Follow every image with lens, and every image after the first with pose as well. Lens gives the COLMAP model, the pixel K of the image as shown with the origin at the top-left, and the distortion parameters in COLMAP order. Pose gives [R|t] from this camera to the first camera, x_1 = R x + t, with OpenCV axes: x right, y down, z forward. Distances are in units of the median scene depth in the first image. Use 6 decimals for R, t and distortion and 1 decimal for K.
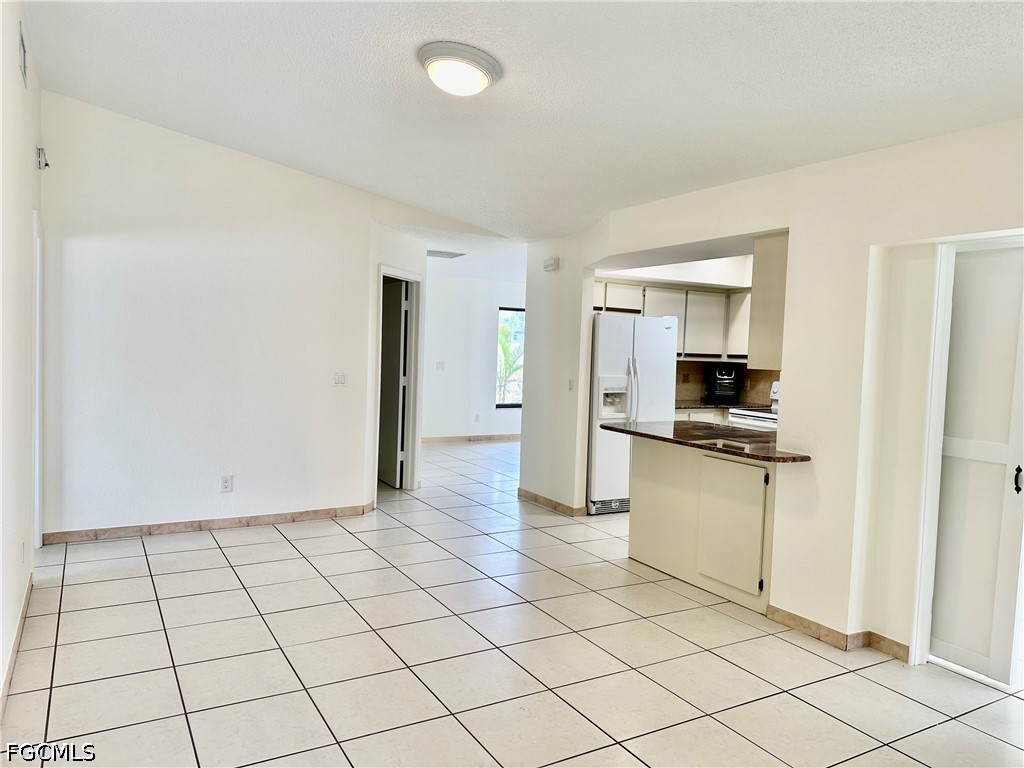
lens RADIAL K [[715.0, 0, 502.5], [0, 715.0, 381.6], [0, 0, 1]] dist [0.040827, -0.067171]
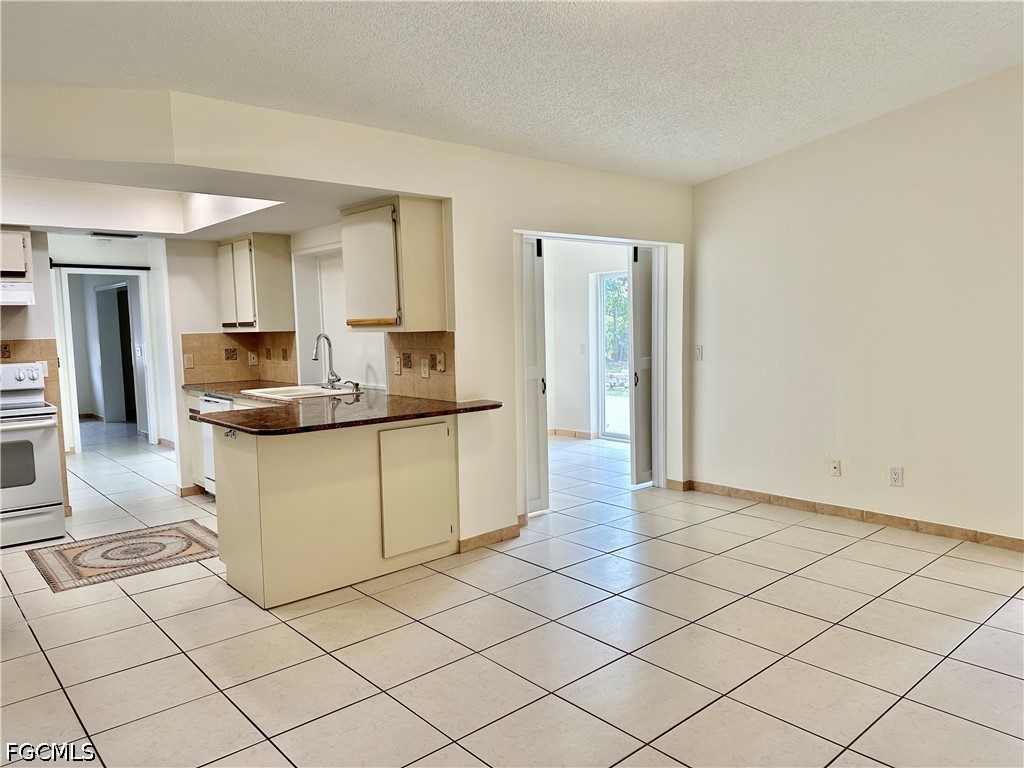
lens RADIAL K [[715.0, 0, 519.8], [0, 715.0, 393.2], [0, 0, 1]] dist [0.040827, -0.067171]
pose [[-0.211535, -0.129390, 0.968768, -0.440346], [0.062873, 0.987344, 0.145600, -0.044896], [-0.975346, 0.091709, -0.200722, 0.712785]]
